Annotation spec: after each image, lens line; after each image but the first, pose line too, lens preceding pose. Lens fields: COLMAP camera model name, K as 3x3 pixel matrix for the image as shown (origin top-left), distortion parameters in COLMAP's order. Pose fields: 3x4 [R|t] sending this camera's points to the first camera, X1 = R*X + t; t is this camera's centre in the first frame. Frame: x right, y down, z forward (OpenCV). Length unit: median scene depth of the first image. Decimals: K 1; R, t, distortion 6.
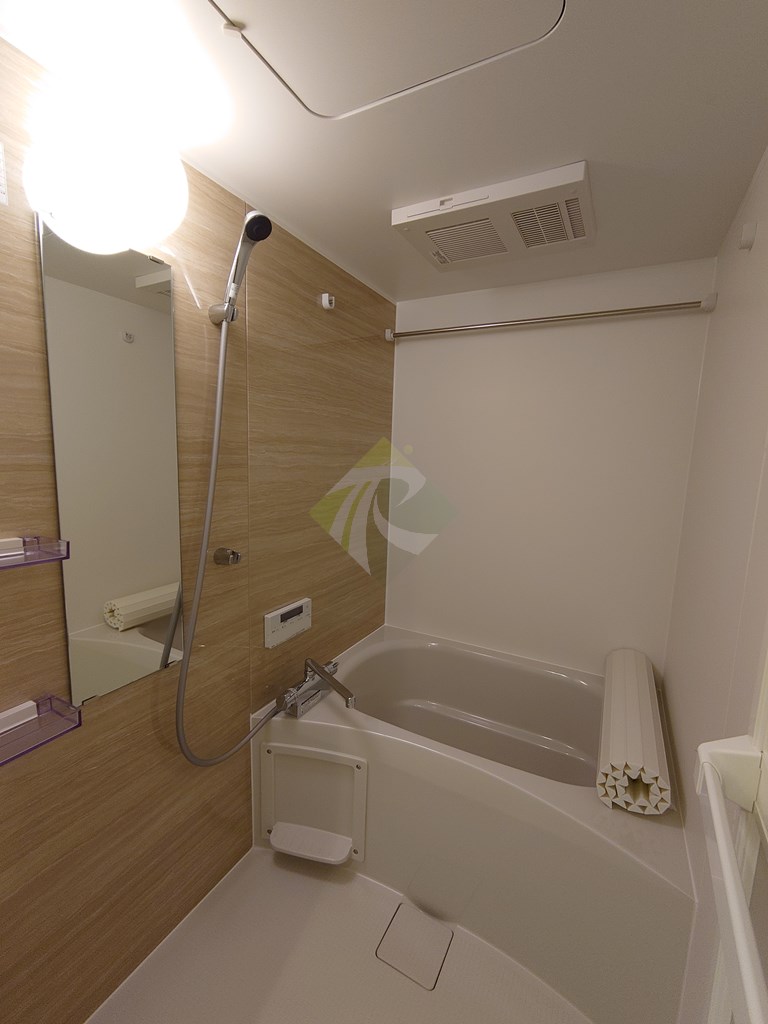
lens RADIAL K [[435.2, 0, 387.9], [0, 435.2, 515.8], [0, 0, 1]] dist [-0.002382, -0.003436]
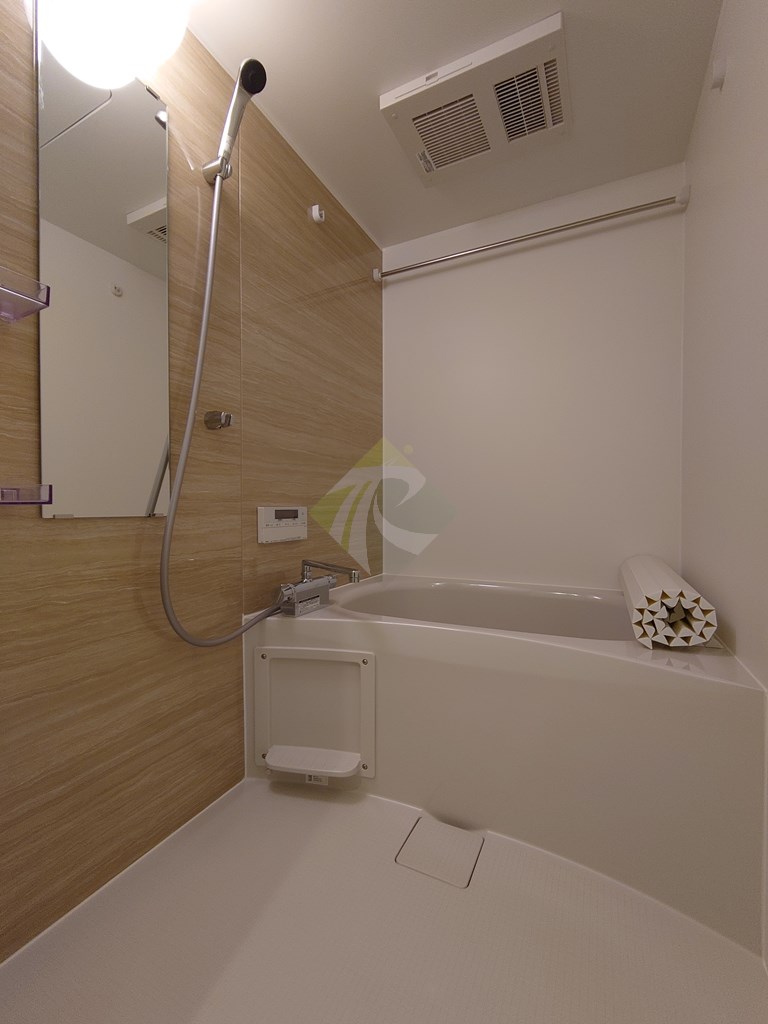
lens RADIAL K [[435.2, 0, 388.1], [0, 435.2, 510.1], [0, 0, 1]] dist [-0.002382, -0.003436]
pose [[0.998726, -0.036570, 0.034785, -0.043275], [0.040396, 0.992364, -0.116540, 0.406673], [-0.030258, 0.117796, 0.992577, 0.078074]]
